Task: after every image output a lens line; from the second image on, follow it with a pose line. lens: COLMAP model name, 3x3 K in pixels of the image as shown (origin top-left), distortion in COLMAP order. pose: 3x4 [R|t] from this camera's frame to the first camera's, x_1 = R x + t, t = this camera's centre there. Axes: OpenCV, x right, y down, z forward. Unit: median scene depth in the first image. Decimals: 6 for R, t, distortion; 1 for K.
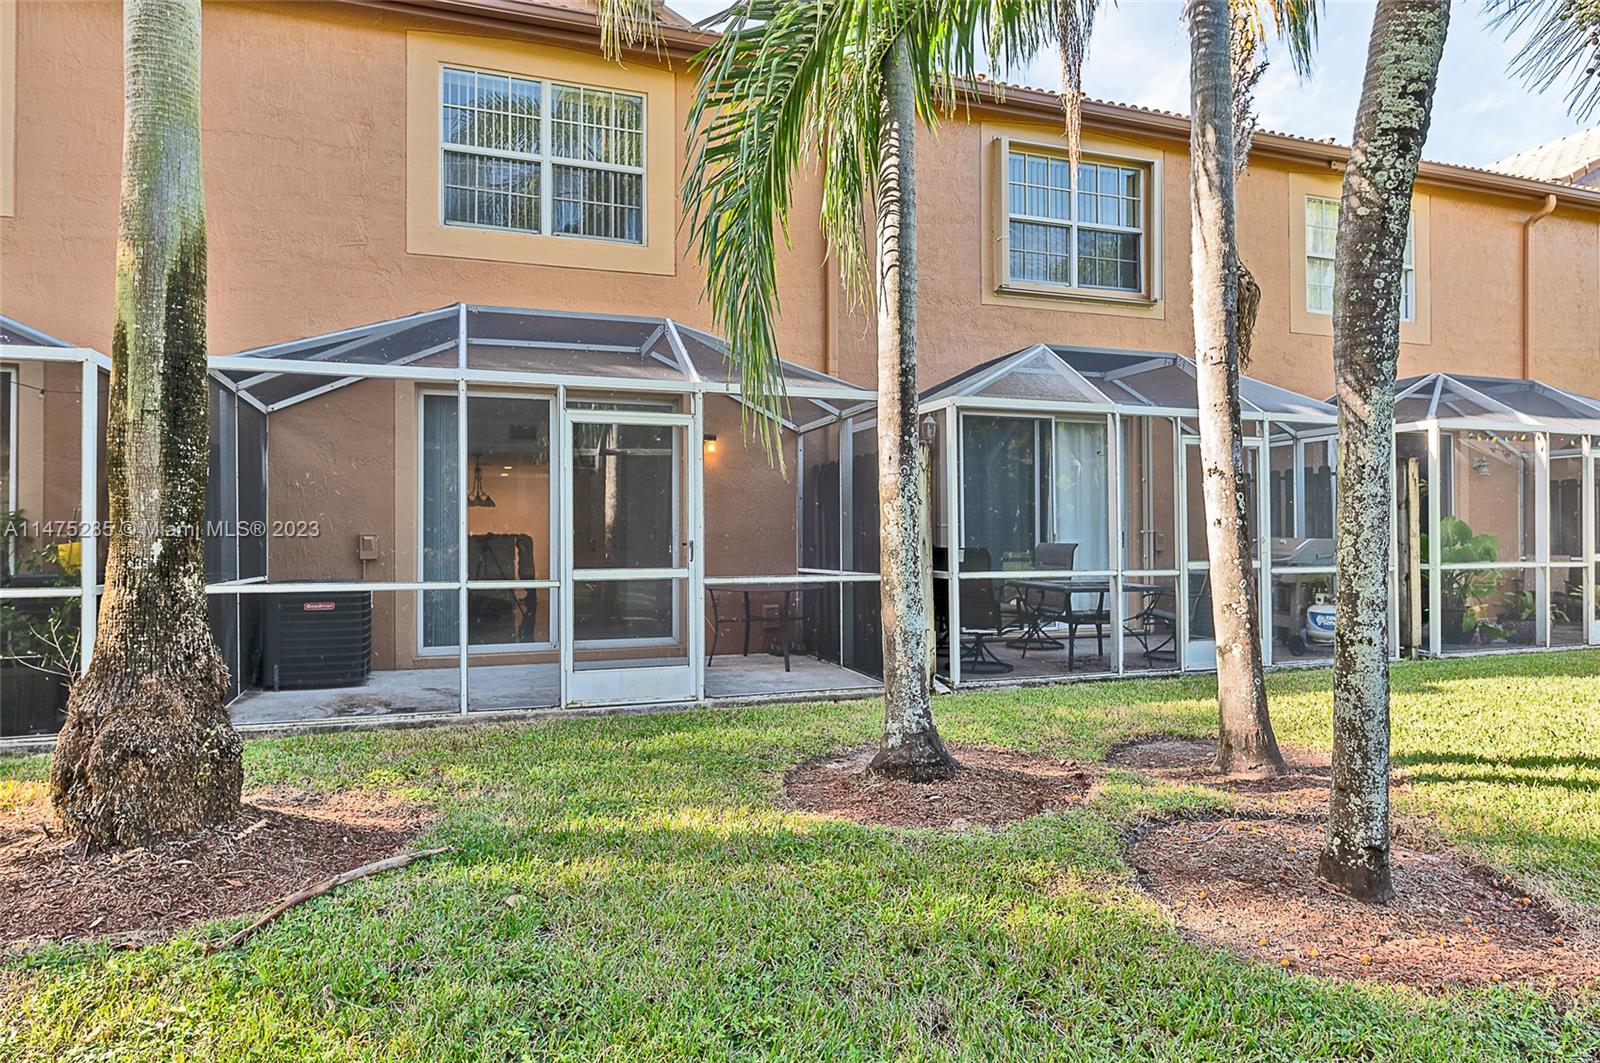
lens RADIAL K [[959.1, 0, 792.0], [0, 959.1, 540.8], [0, 0, 1]] dist [-0.005431, -0.001222]
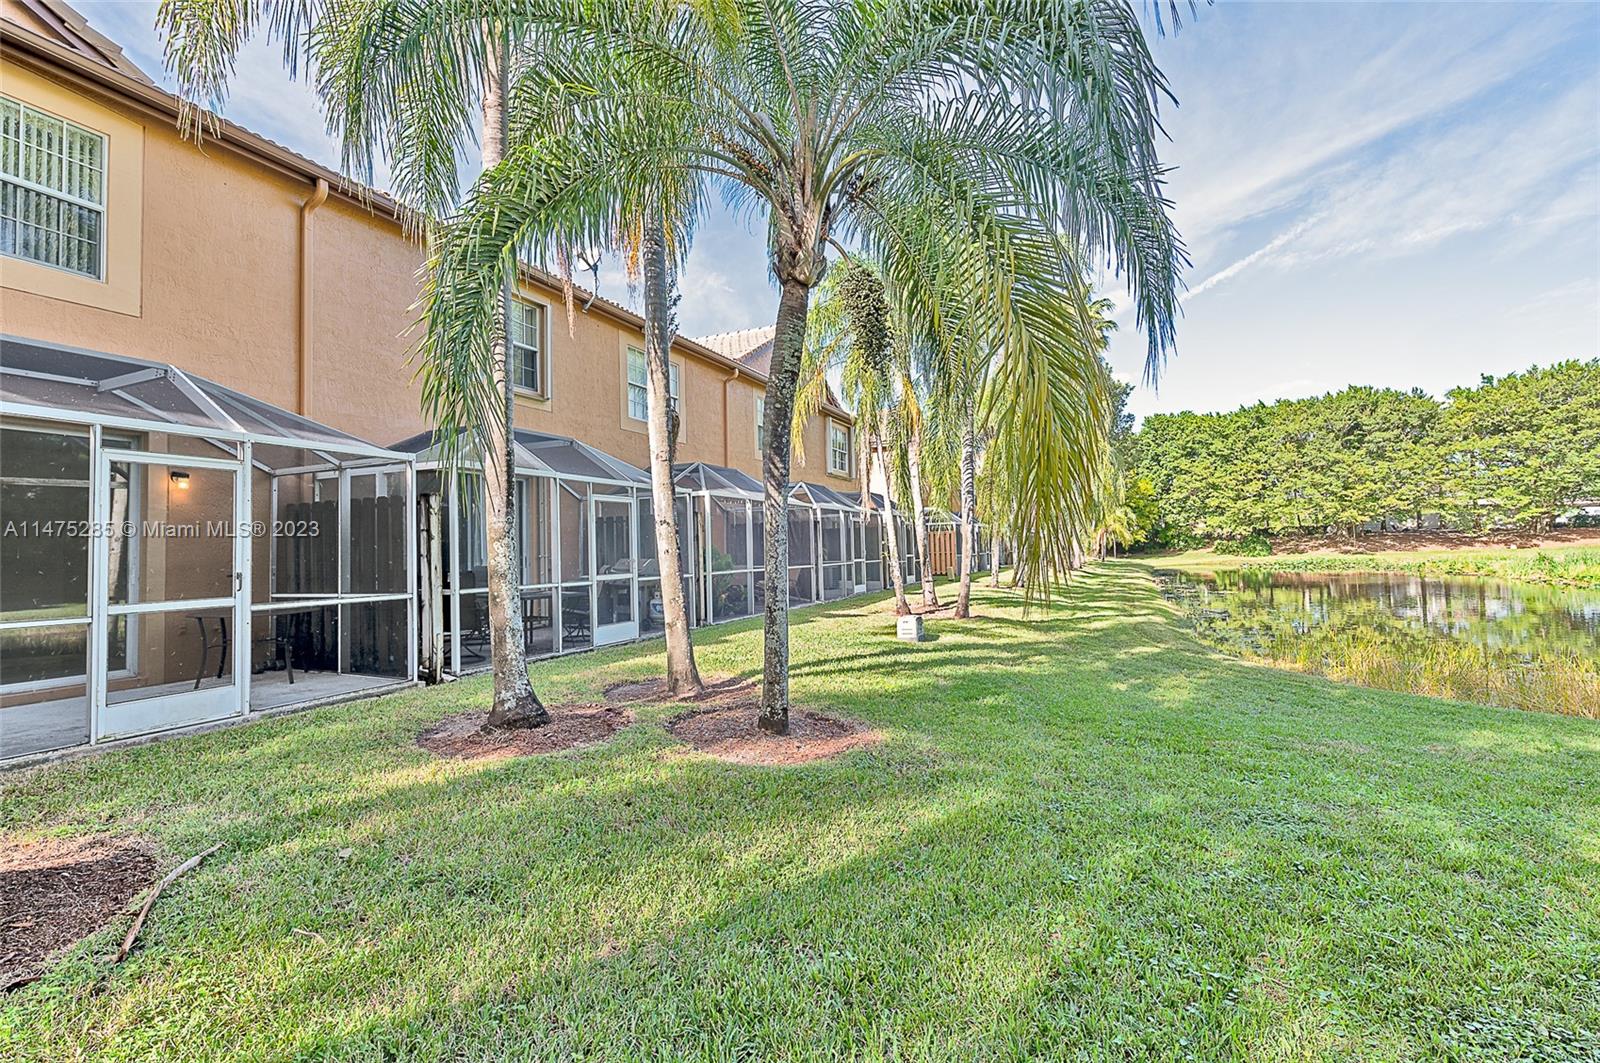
lens RADIAL K [[734.5, 0, 809.5], [0, 734.5, 520.5], [0, 0, 1]] dist [-0.010432, -0.000628]
pose [[0.672348, 0.018201, 0.740011, -0.291832], [0.022379, 0.998741, -0.044897, -0.007678], [-0.739896, 0.046747, 0.671095, -0.071253]]
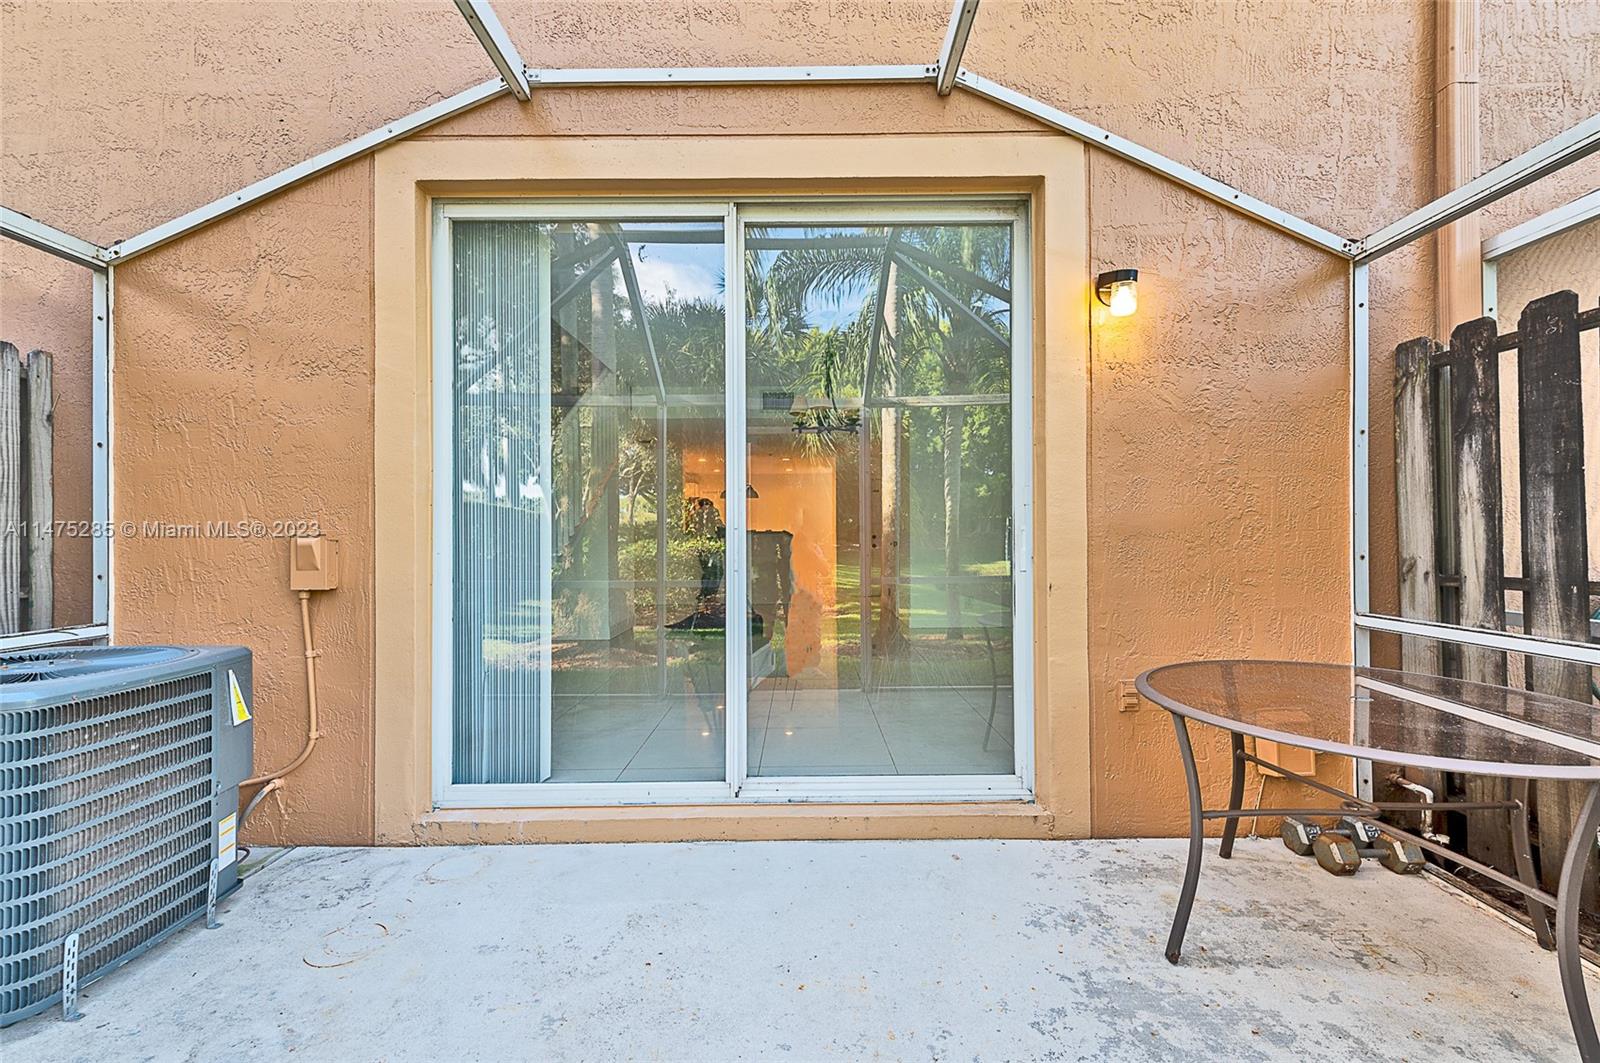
lens RADIAL K [[664.7, 0, 803.6], [0, 664.7, 525.9], [0, 0, 1]] dist [0.003706, 0.000174]
pose [[0.945921, -0.001815, -0.324392, -0.161934], [0.001088, 0.999996, -0.002424, -0.009902], [0.324395, 0.001940, 0.945920, 0.966883]]
